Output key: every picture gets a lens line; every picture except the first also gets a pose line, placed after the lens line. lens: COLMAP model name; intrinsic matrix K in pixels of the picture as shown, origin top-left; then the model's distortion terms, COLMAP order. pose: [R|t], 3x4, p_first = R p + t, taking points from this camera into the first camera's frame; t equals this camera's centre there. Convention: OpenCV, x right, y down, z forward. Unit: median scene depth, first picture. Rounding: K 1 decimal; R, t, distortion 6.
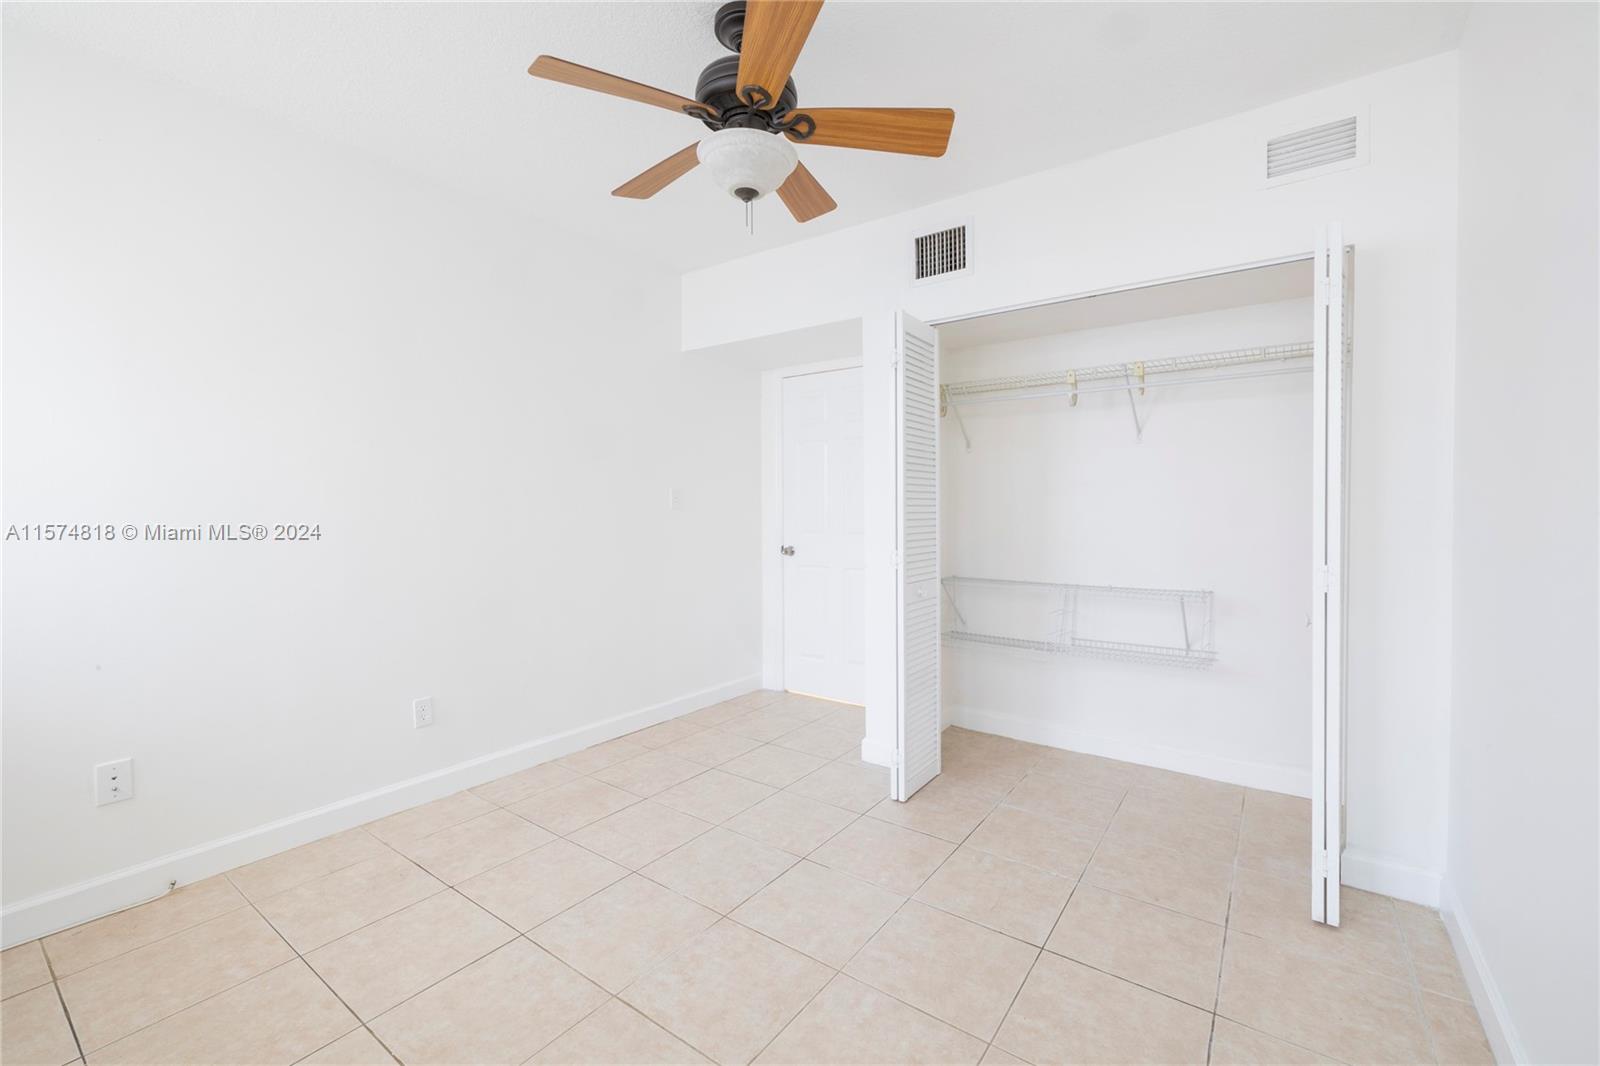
lens RADIAL K [[672.5, 0, 796.7], [0, 672.5, 521.0], [0, 0, 1]] dist [-0.004206, 0.001228]
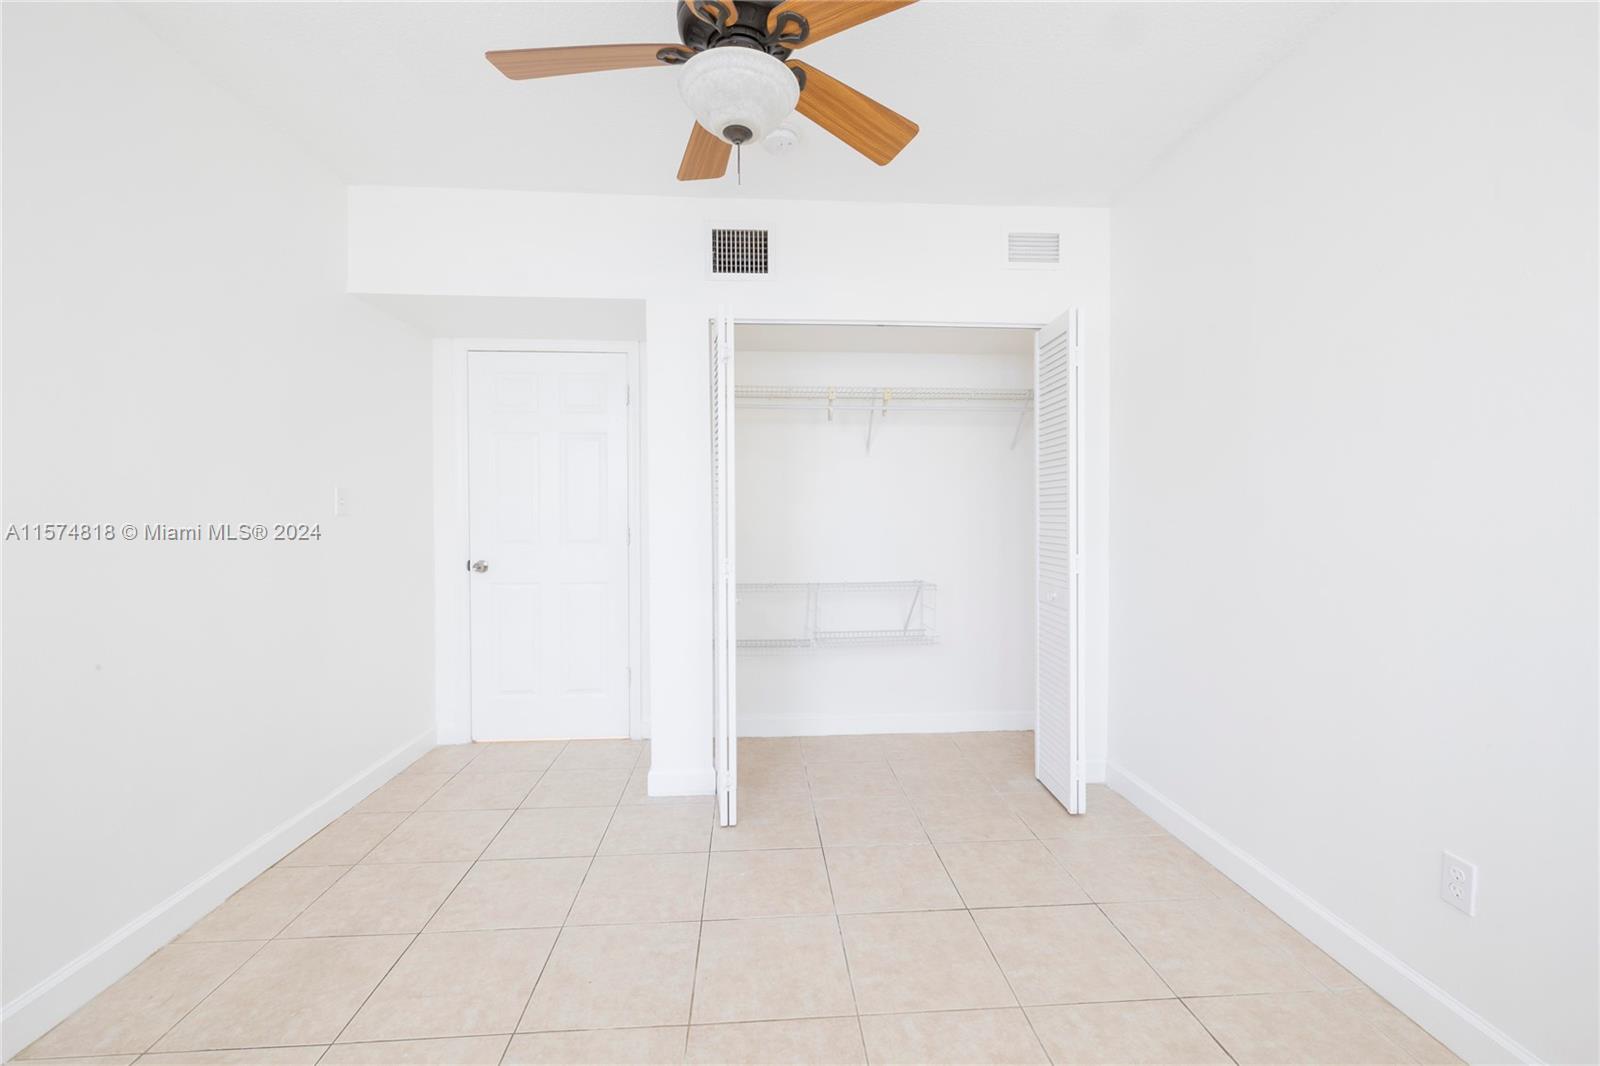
lens RADIAL K [[672.5, 0, 792.2], [0, 672.5, 521.9], [0, 0, 1]] dist [-0.004206, 0.001228]
pose [[0.761870, -0.009546, 0.647659, -0.357091], [0.013643, 0.999906, -0.001311, -0.004573], [-0.647586, 0.009834, 0.761929, 0.209227]]
